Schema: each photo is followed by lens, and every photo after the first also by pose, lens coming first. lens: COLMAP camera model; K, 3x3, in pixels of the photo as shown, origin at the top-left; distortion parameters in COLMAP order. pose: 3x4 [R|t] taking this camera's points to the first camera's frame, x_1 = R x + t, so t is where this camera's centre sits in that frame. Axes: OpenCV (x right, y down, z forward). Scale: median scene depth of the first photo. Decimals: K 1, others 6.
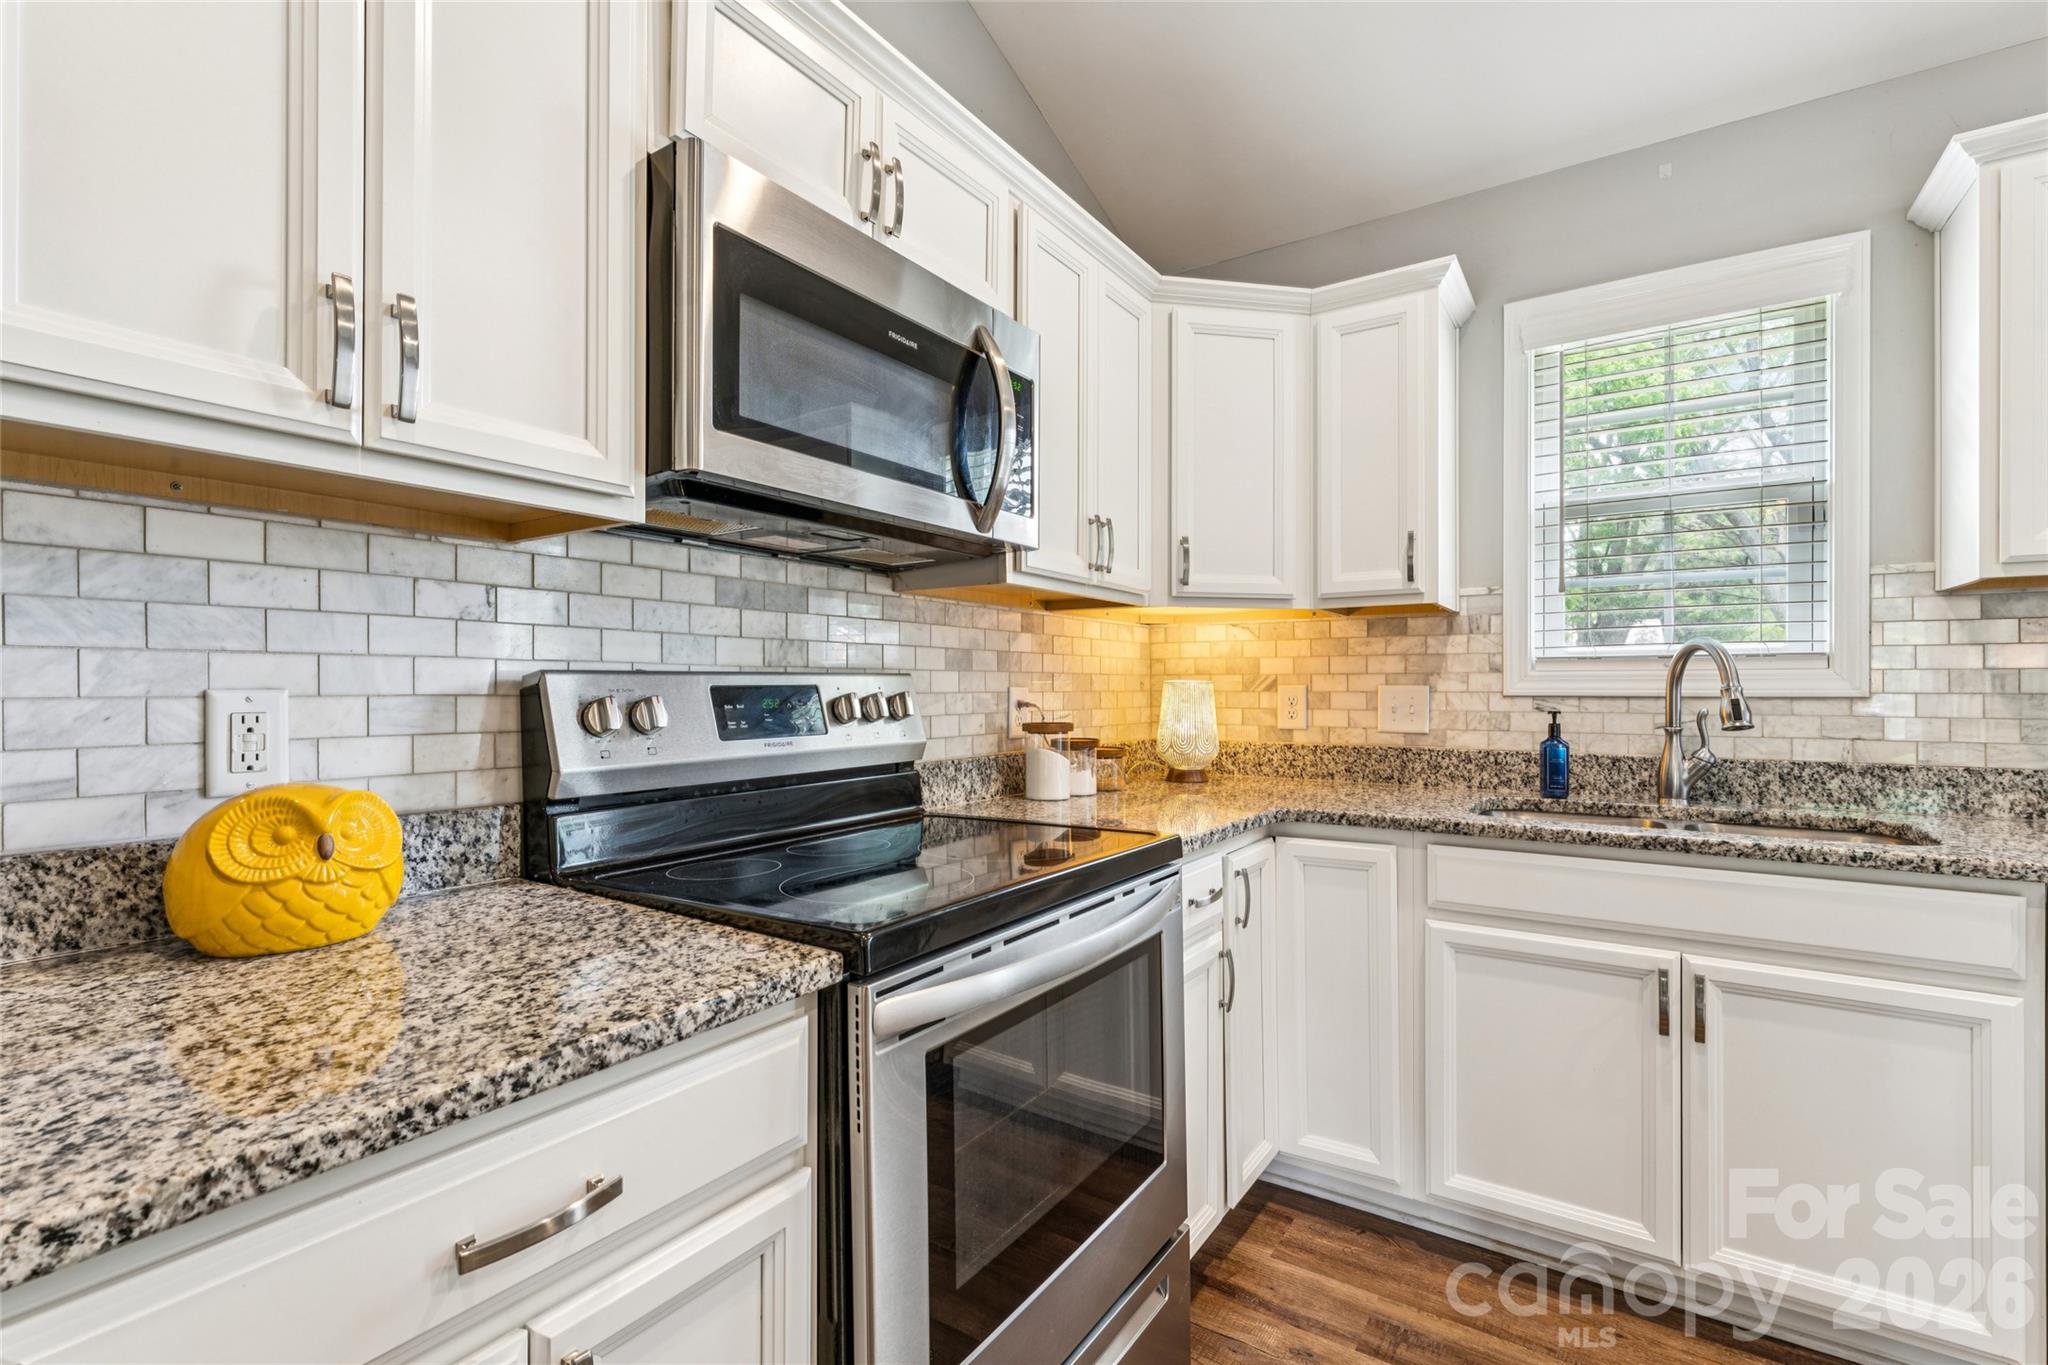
lens RADIAL K [[913.0, 0, 1024.0], [0, 913.0, 682.5], [0, 0, 1]] dist [0.001872, 0.000464]
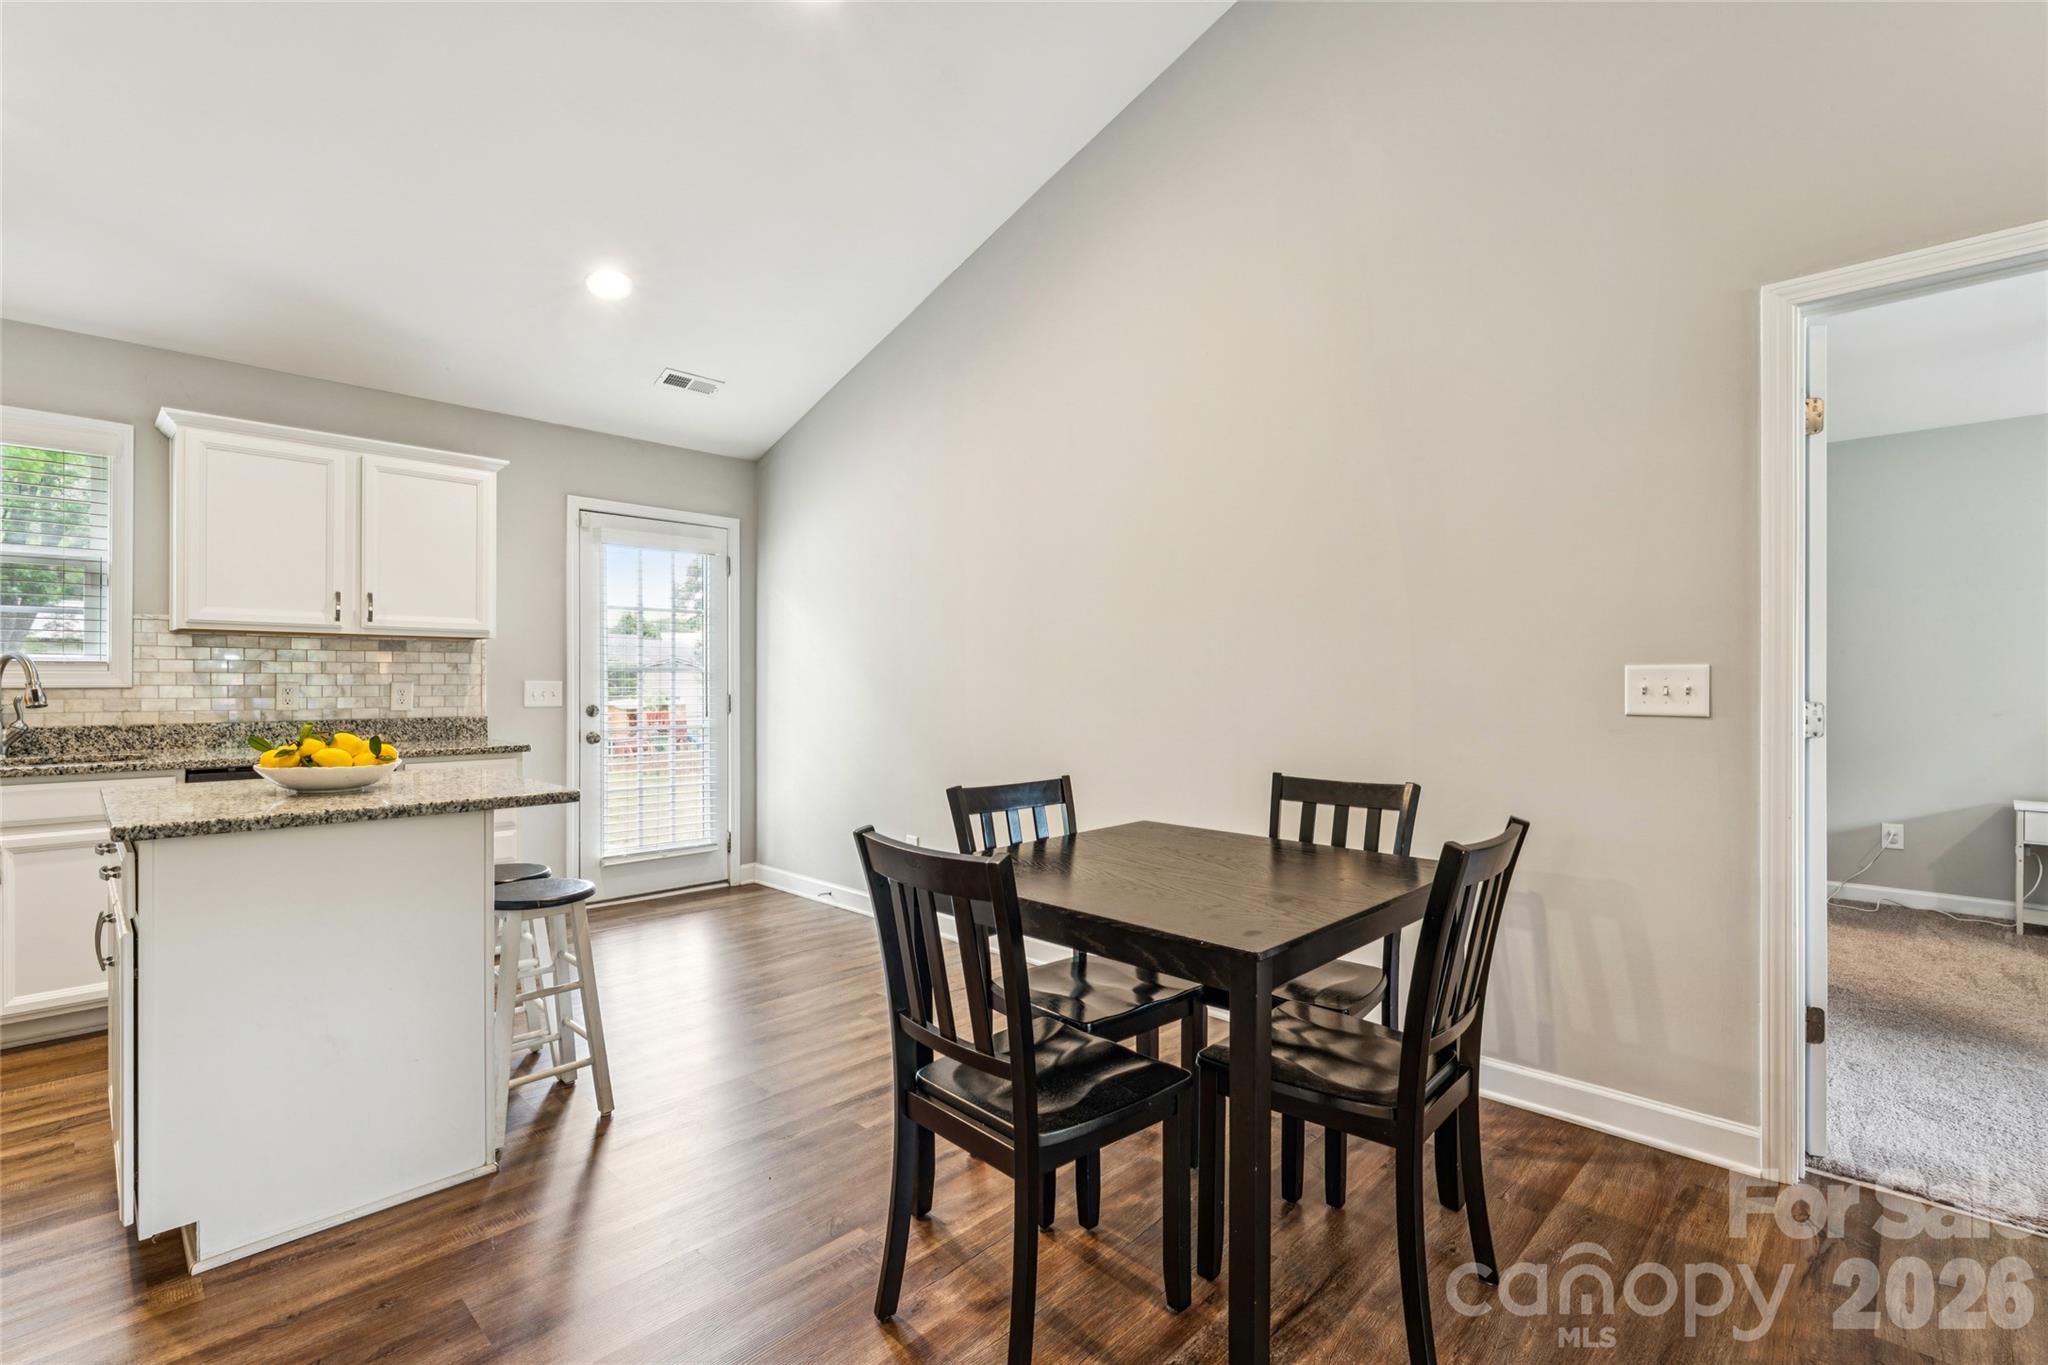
lens RADIAL K [[913.0, 0, 1024.0], [0, 913.0, 682.5], [0, 0, 1]] dist [0.001872, 0.000464]
pose [[0.173291, -0.000442, 0.984871, -0.529547], [-0.006107, 0.999980, 0.001523, -0.007212], [-0.984852, -0.006278, 0.173285, -1.017936]]
